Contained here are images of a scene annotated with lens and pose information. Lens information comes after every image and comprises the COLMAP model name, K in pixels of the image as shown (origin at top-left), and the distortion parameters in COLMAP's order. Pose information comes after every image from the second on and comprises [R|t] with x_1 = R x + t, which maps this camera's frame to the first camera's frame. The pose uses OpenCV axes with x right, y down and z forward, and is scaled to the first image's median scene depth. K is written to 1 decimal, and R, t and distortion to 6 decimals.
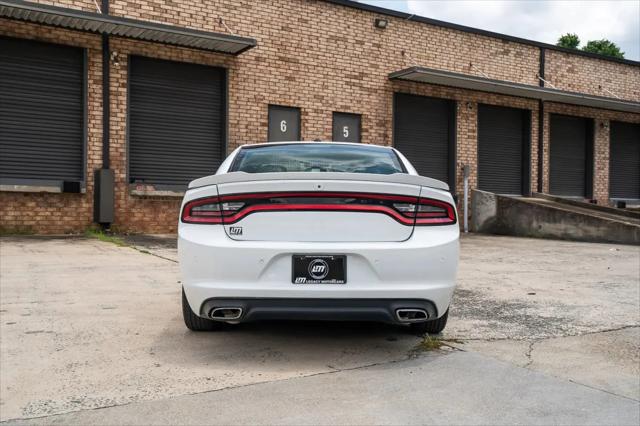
lens RADIAL K [[631.4, 0, 318.1], [0, 631.4, 212.5], [0, 0, 1]] dist [0.006985, 0.113460]
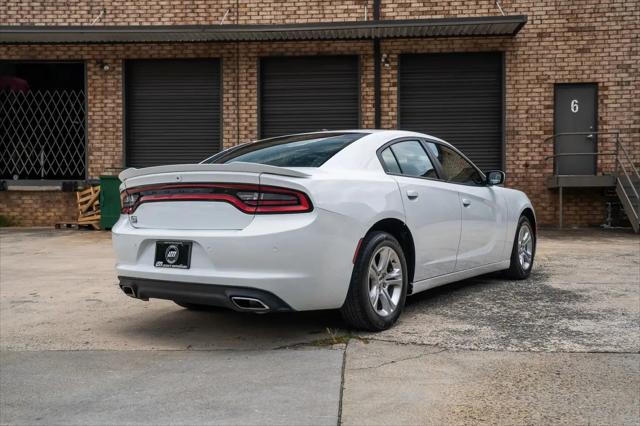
lens RADIAL K [[650.6, 0, 320.0], [0, 650.6, 213.0], [0, 0, 1]] dist [0.014599, 0.131808]
pose [[0.815362, -0.009637, -0.578871, 0.198696], [0.014117, 0.999895, 0.003239, 0.004224], [0.578779, -0.010813, 0.815413, 0.054065]]
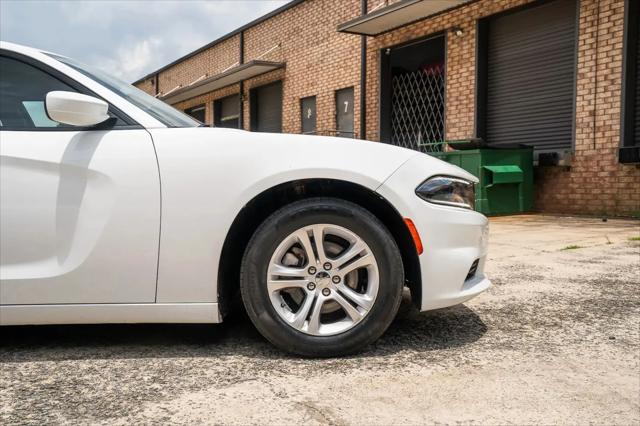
lens RADIAL K [[631.4, 0, 318.1], [0, 631.4, 212.5], [0, 0, 1]] dist [0.006985, 0.113460]
pose [[0.023469, 0.018900, -0.999546, 0.226218], [0.002955, 0.999816, 0.018975, 0.010076], [0.999720, -0.003399, 0.023408, 0.488774]]
